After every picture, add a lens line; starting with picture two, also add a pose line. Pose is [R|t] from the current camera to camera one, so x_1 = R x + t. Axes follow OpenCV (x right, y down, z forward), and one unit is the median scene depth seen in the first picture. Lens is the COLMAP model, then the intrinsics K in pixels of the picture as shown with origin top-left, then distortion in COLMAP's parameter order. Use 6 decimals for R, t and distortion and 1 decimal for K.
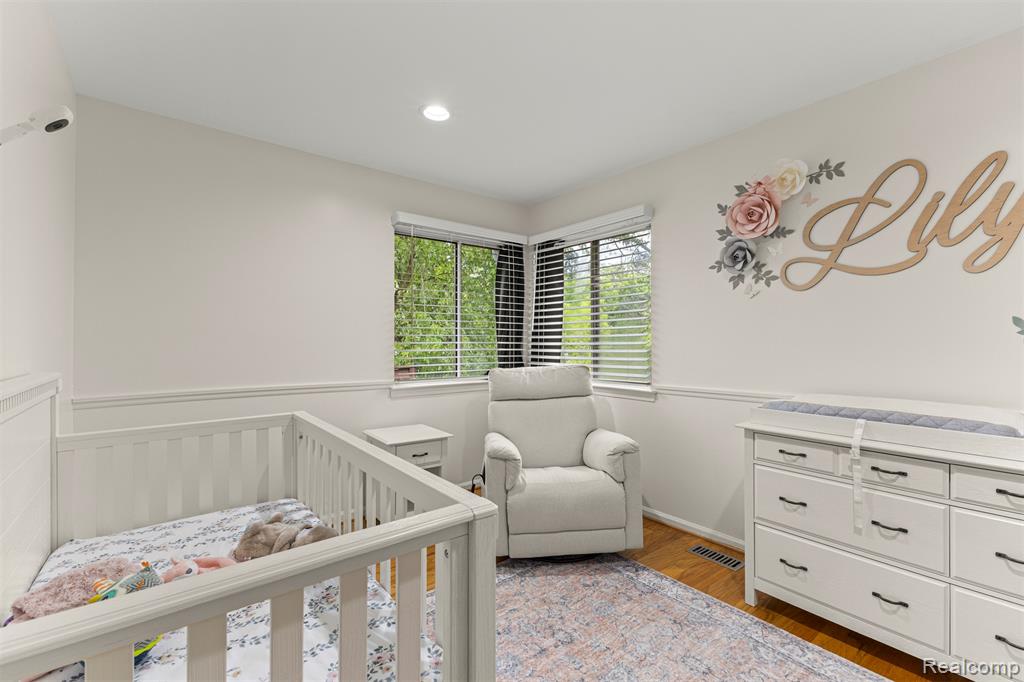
lens RADIAL K [[442.3, 0, 511.0], [0, 442.3, 338.3], [0, 0, 1]] dist [0.010180, -0.002248]
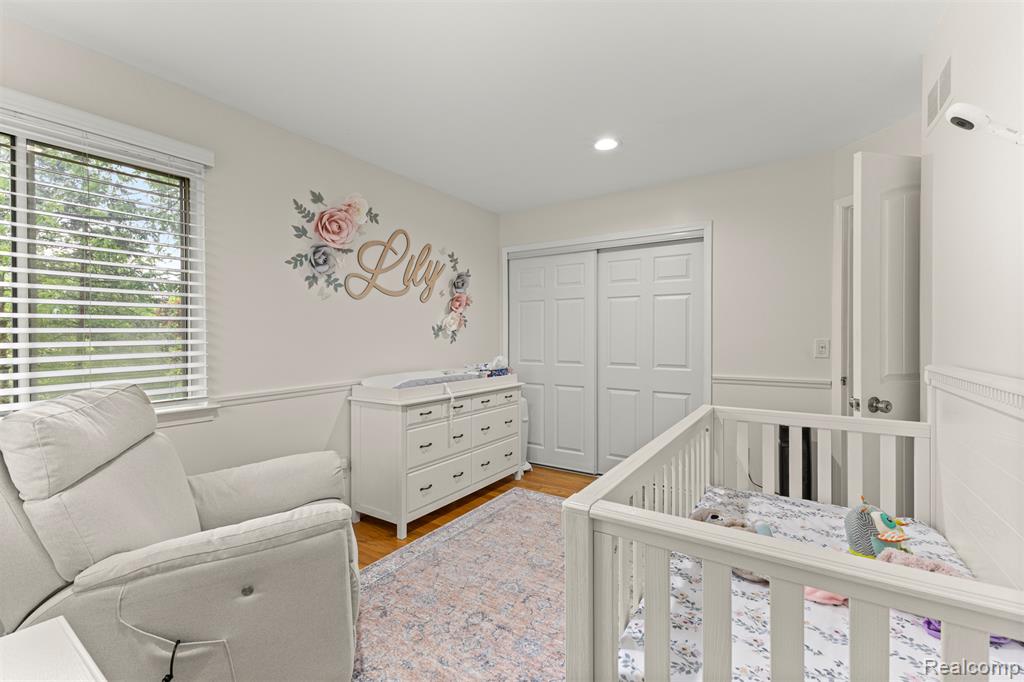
lens RADIAL K [[442.3, 0, 509.2], [0, 442.3, 341.8], [0, 0, 1]] dist [0.010180, -0.002248]
pose [[-0.312041, -0.005101, 0.950055, -0.742827], [0.003407, 0.999973, 0.006488, 0.010270], [-0.950063, 0.005261, -0.312015, 1.031887]]
